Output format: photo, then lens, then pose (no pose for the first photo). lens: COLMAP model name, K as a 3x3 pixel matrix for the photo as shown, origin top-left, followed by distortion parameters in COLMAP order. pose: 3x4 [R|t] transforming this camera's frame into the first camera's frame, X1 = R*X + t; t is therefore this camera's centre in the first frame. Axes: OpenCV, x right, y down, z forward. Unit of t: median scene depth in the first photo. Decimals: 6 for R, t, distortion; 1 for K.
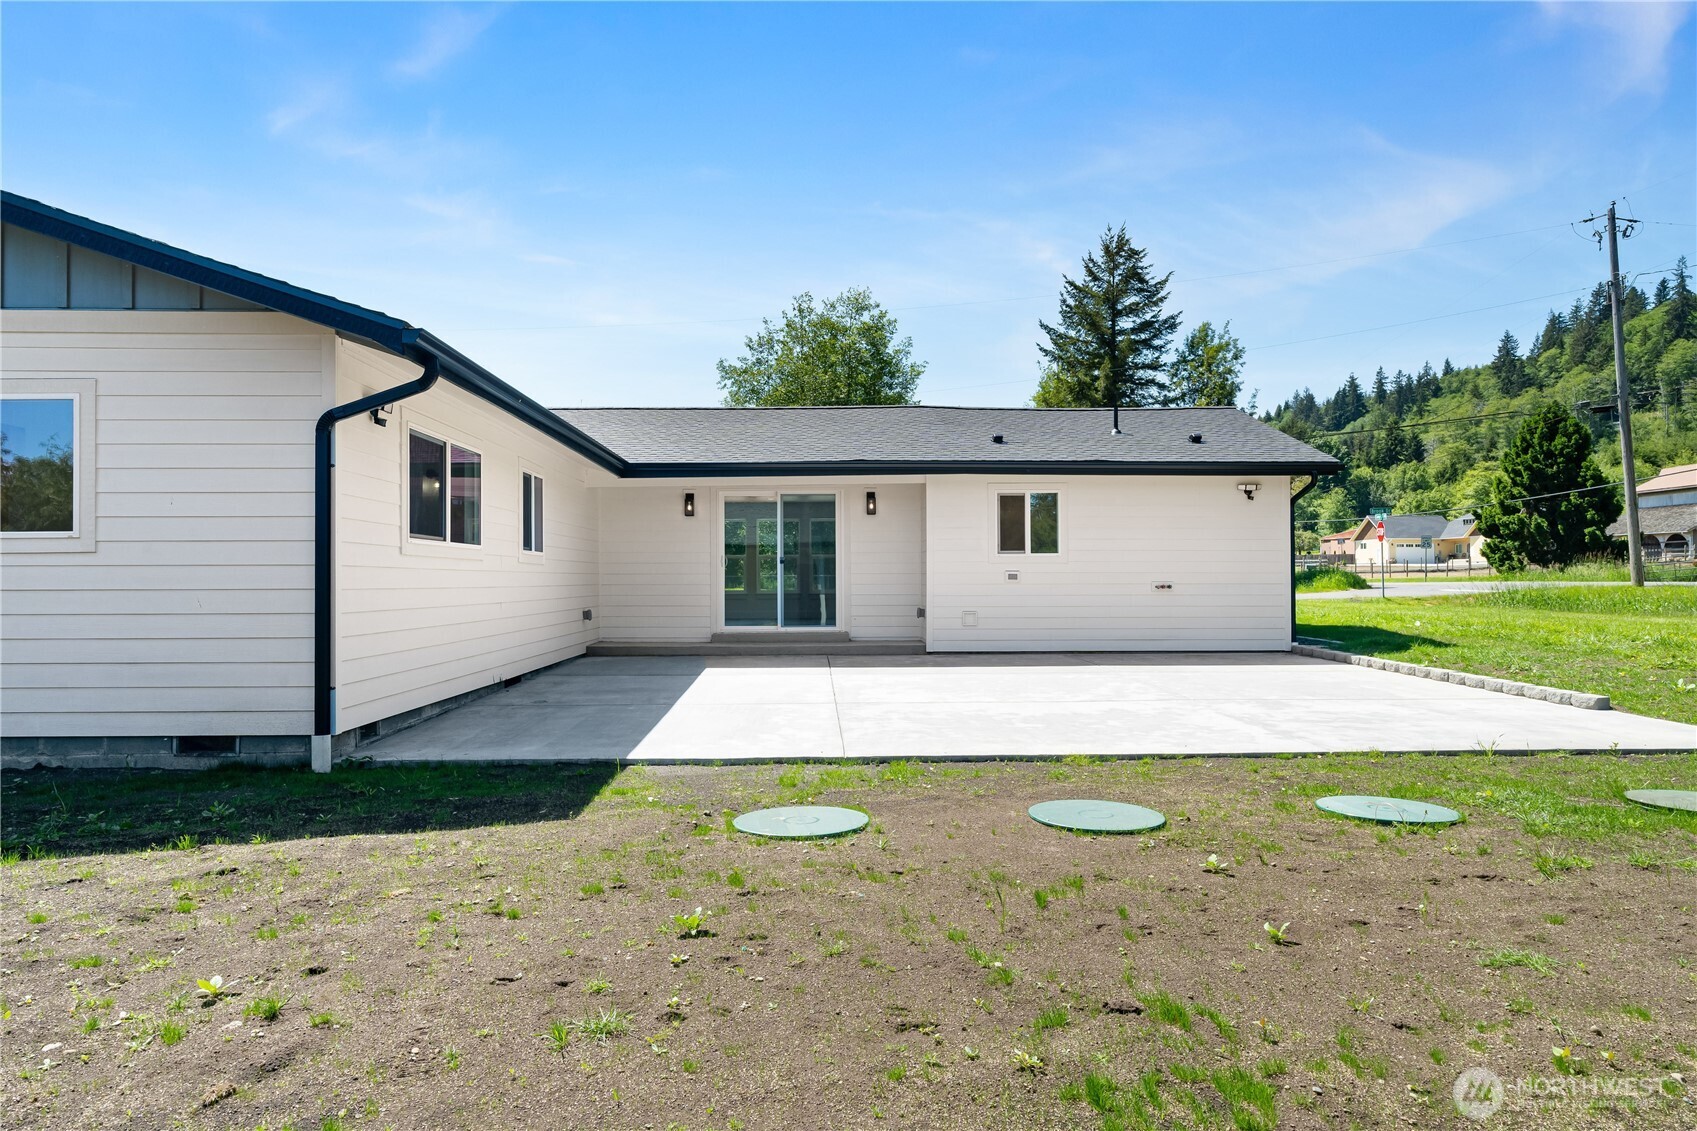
lens RADIAL K [[1073.3, 0, 845.7], [0, 1073.3, 566.7], [0, 0, 1]] dist [-0.004166, -0.002957]
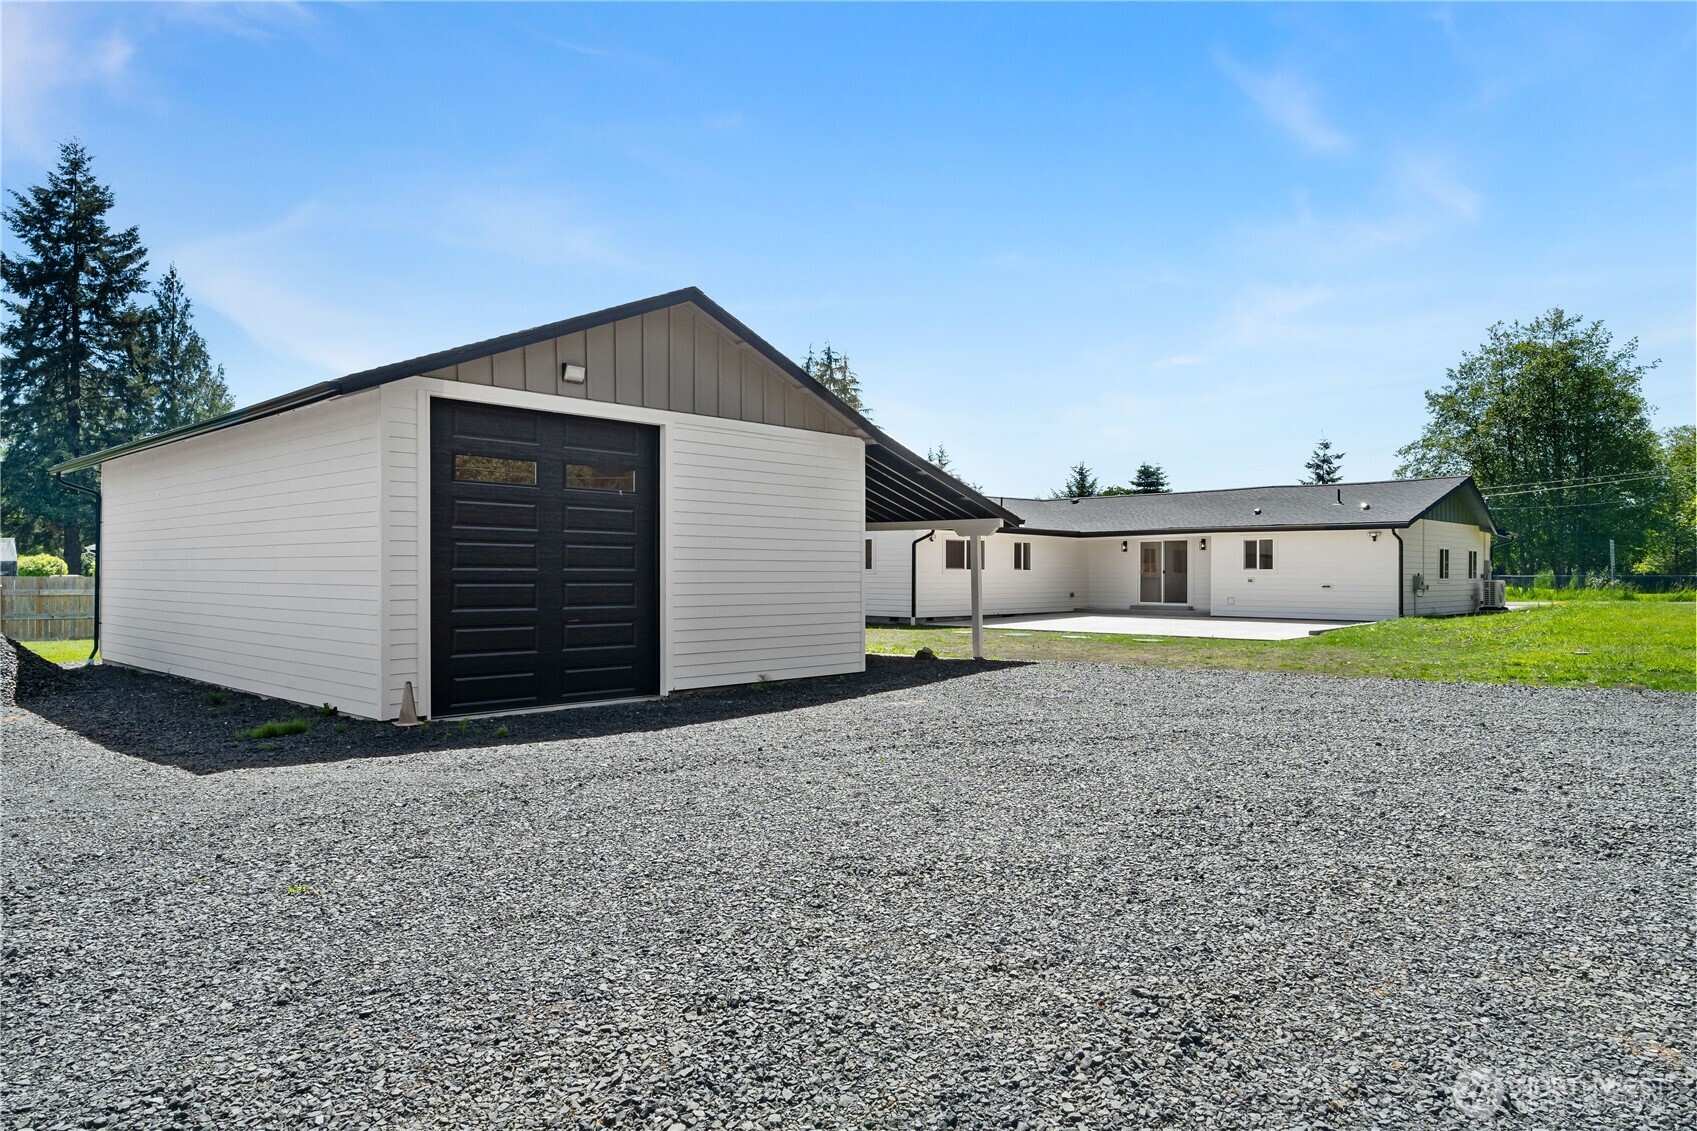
lens RADIAL K [[1073.3, 0, 849.7], [0, 1073.3, 569.7], [0, 0, 1]] dist [-0.004166, -0.002957]
pose [[0.681471, 0.001796, -0.731843, 1.123490], [0.005701, 0.999954, 0.007762, -0.032146], [0.731823, -0.009462, 0.681429, -0.946611]]
